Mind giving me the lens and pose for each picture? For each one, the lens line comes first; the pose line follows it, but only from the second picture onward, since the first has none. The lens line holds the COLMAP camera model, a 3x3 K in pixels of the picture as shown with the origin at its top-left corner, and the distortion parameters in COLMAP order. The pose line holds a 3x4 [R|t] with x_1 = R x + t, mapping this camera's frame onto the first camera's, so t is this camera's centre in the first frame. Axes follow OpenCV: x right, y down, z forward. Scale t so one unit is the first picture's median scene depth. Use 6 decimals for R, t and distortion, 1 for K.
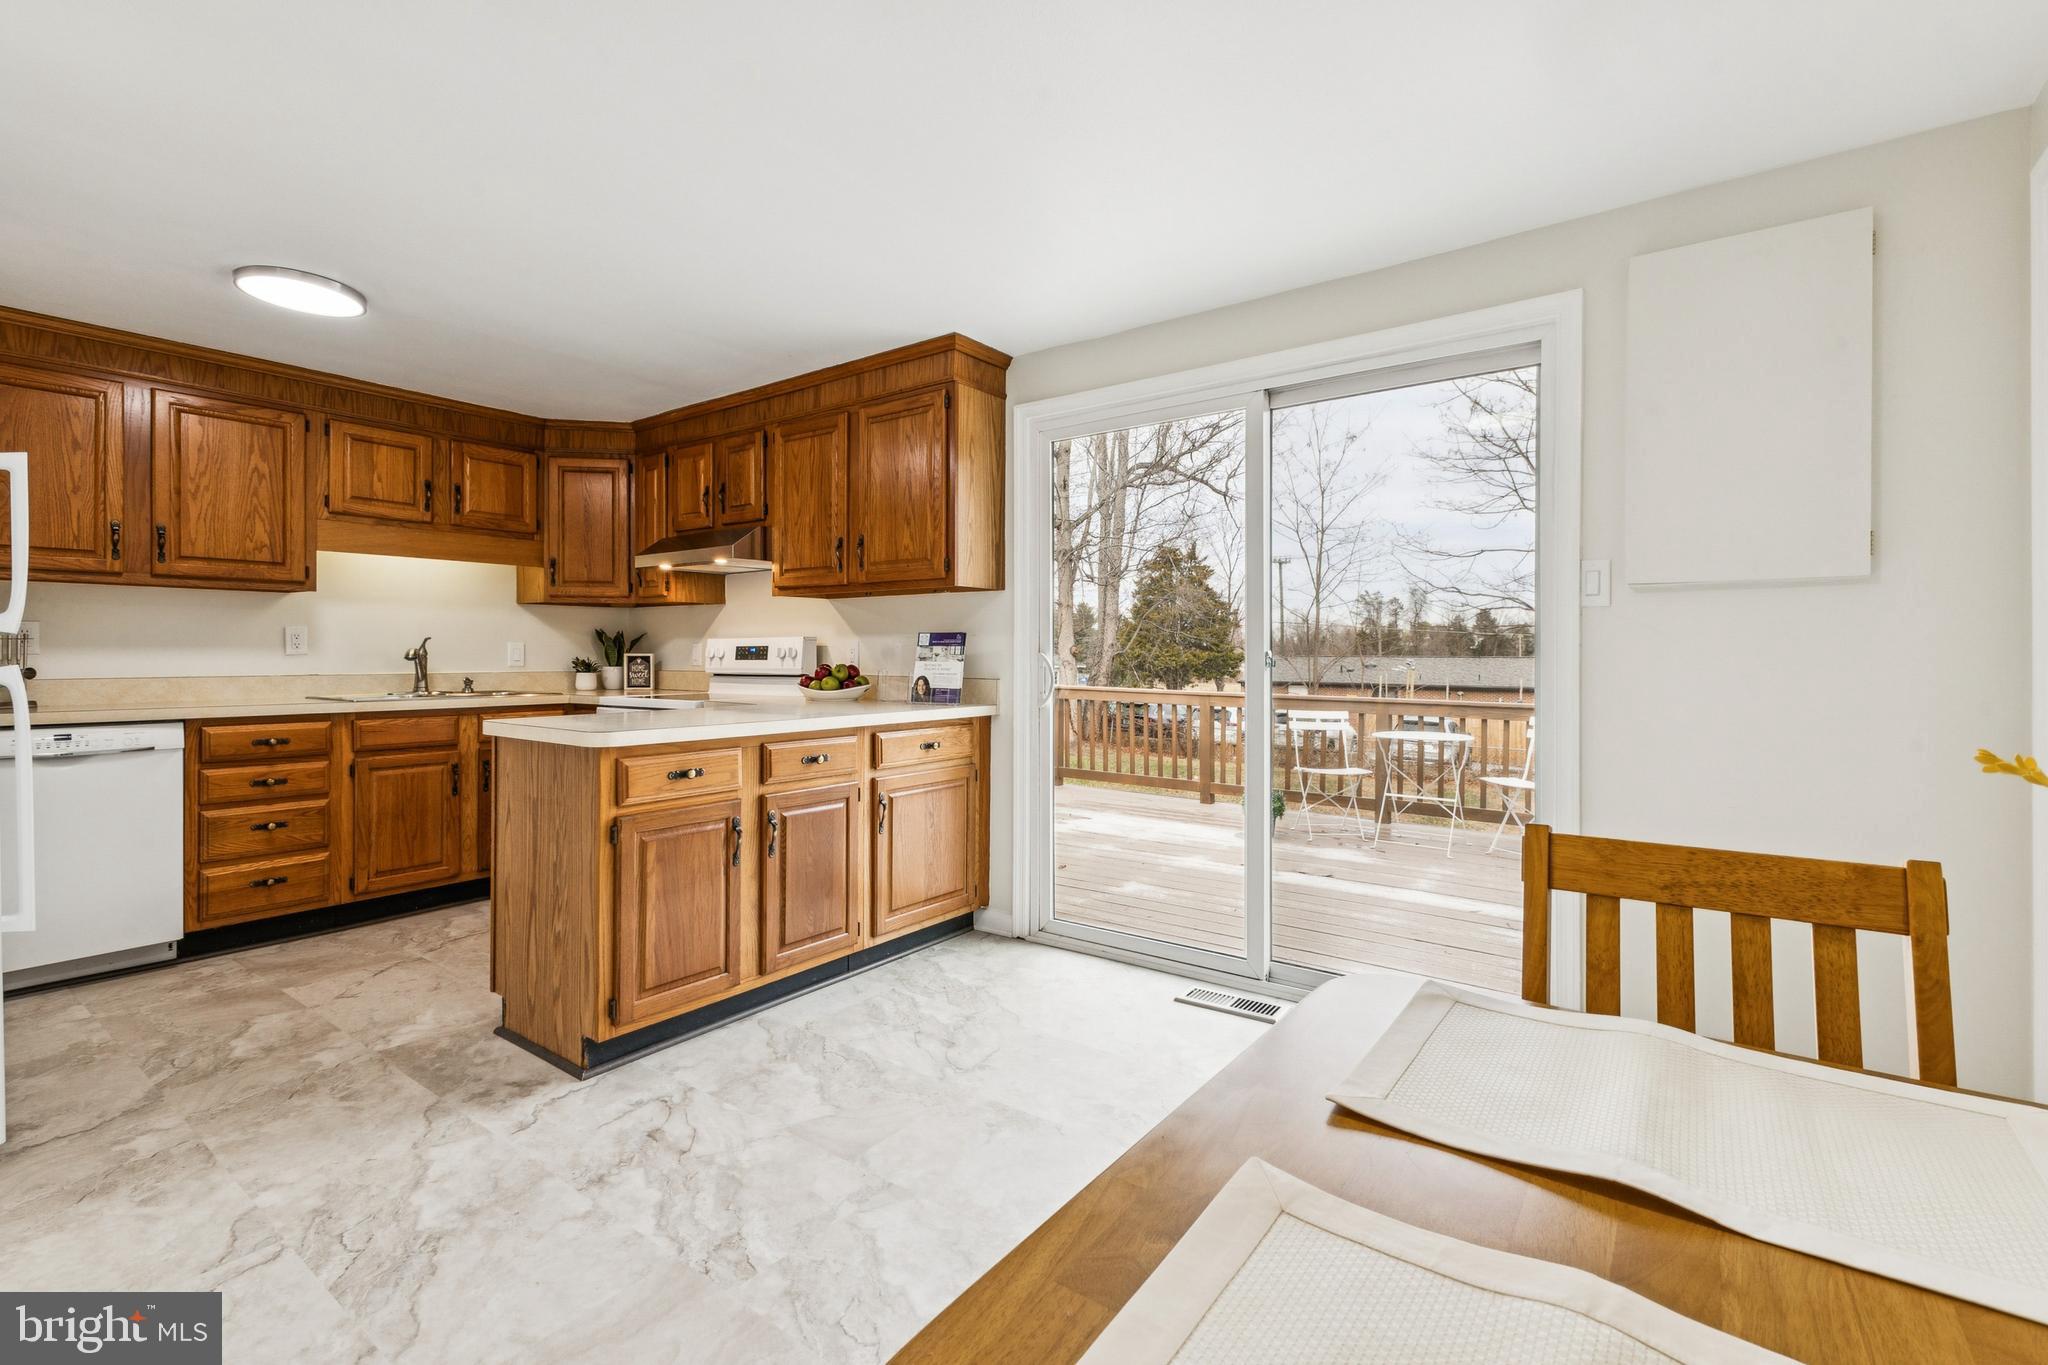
lens RADIAL K [[902.5, 0, 1051.9], [0, 902.5, 655.9], [0, 0, 1]] dist [0.001249, -0.000296]
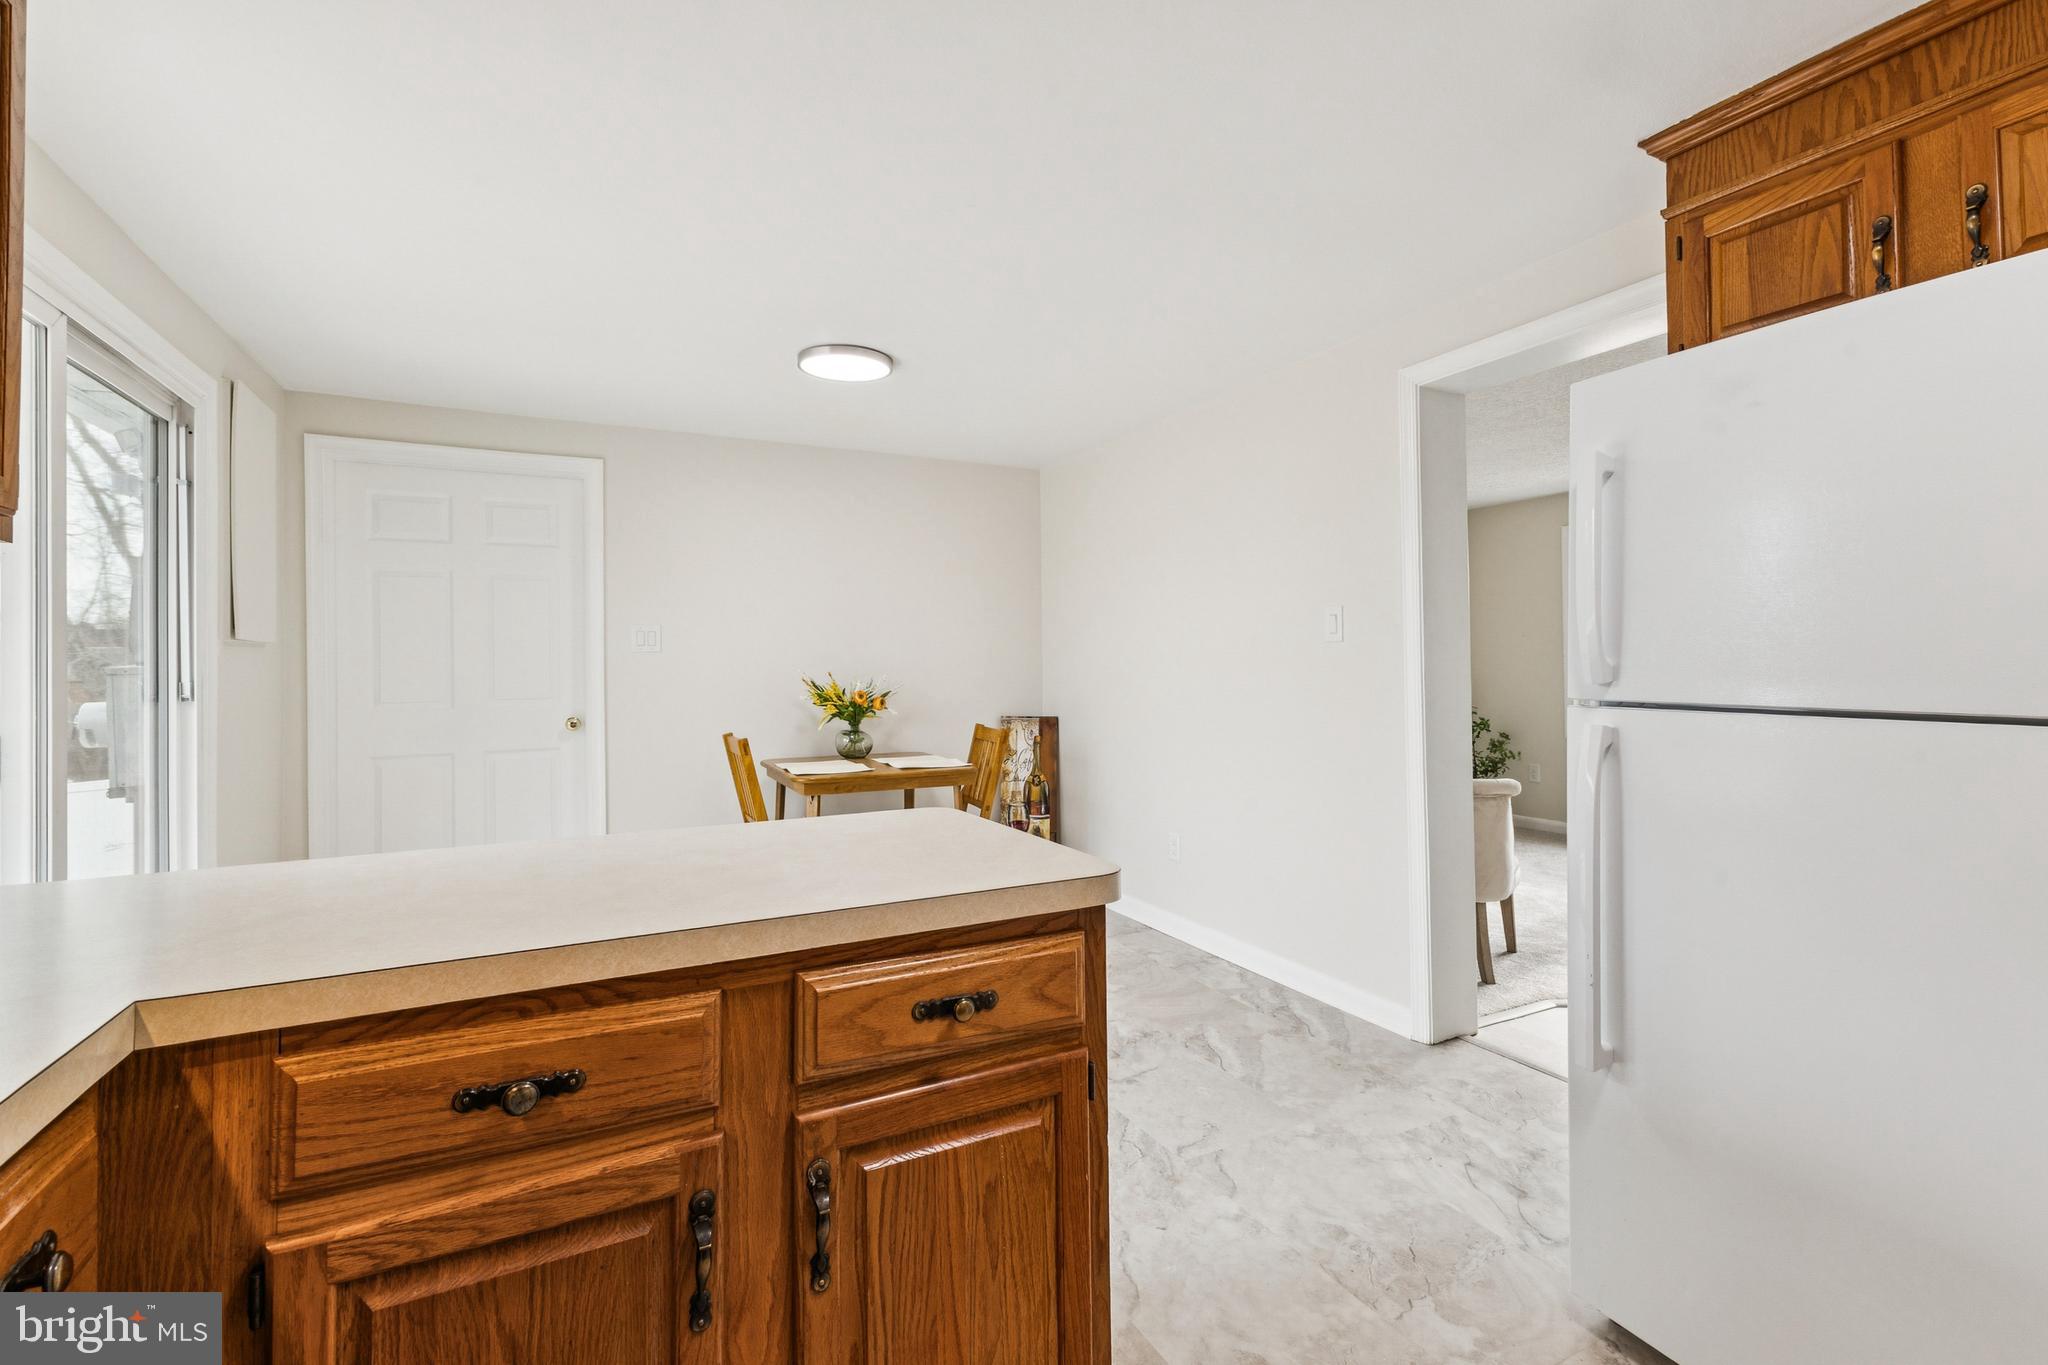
lens RADIAL K [[902.5, 0, 1051.9], [0, 902.5, 655.9], [0, 0, 1]] dist [0.001249, -0.000296]
pose [[-0.901176, 0.008648, 0.433366, -0.805359], [0.005589, 0.999950, -0.008333, -0.036049], [-0.433416, -0.005087, -0.901179, 1.447177]]
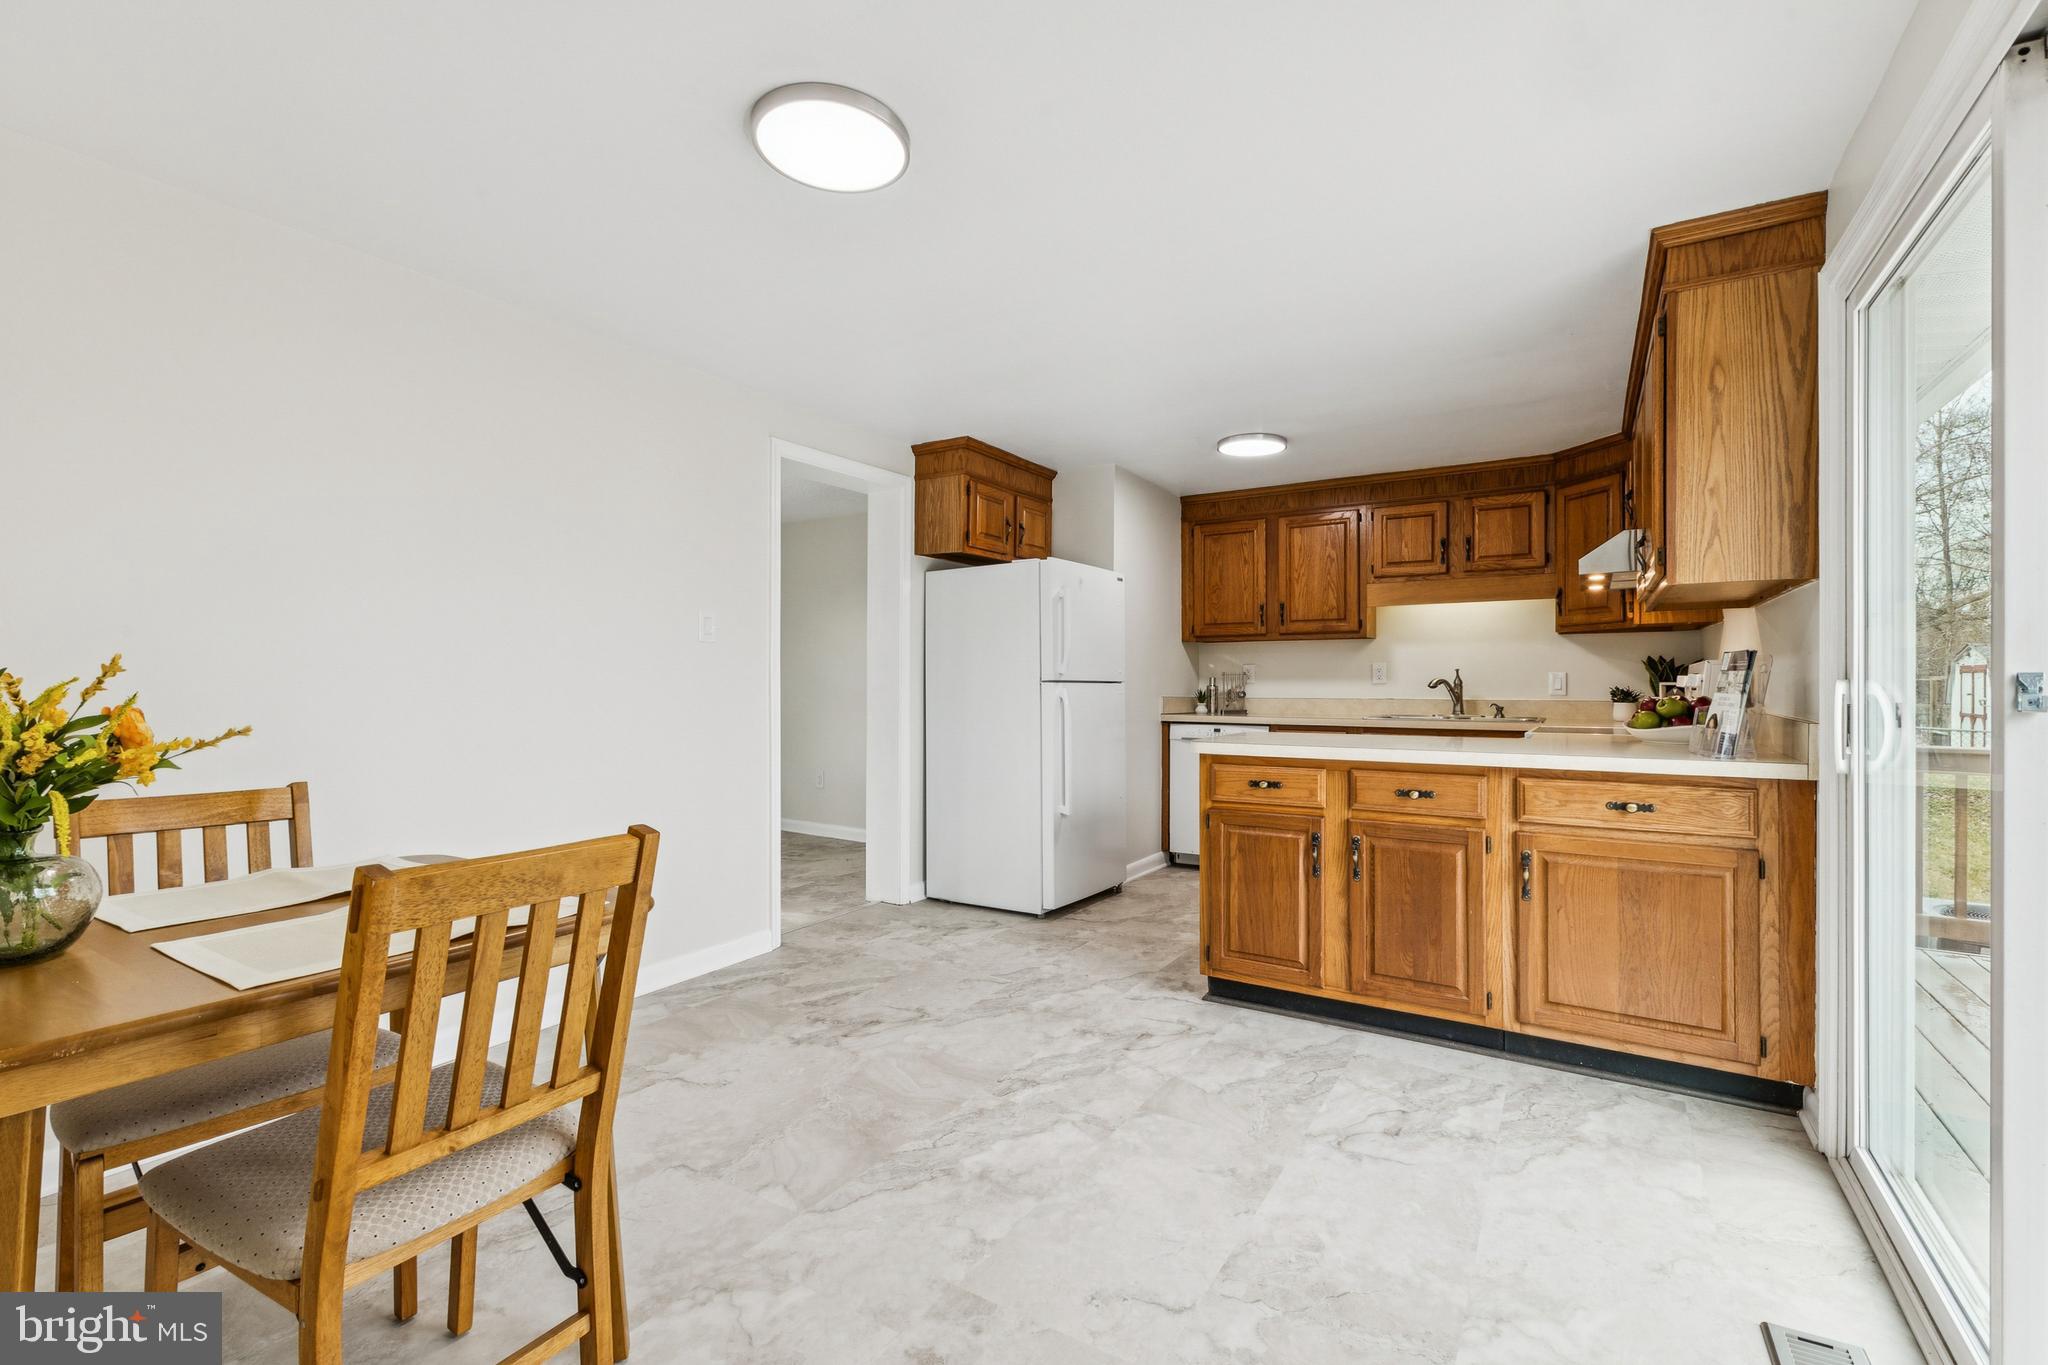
lens RADIAL K [[885.9, 0, 1024.0], [0, 885.9, 682.5], [0, 0, 1]] dist [0.000088, -0.000051]
pose [[0.062569, -0.001355, -0.998040, 0.701112], [-0.000970, 0.999999, -0.001418, -0.000882], [0.998040, 0.001056, 0.062568, 0.581546]]
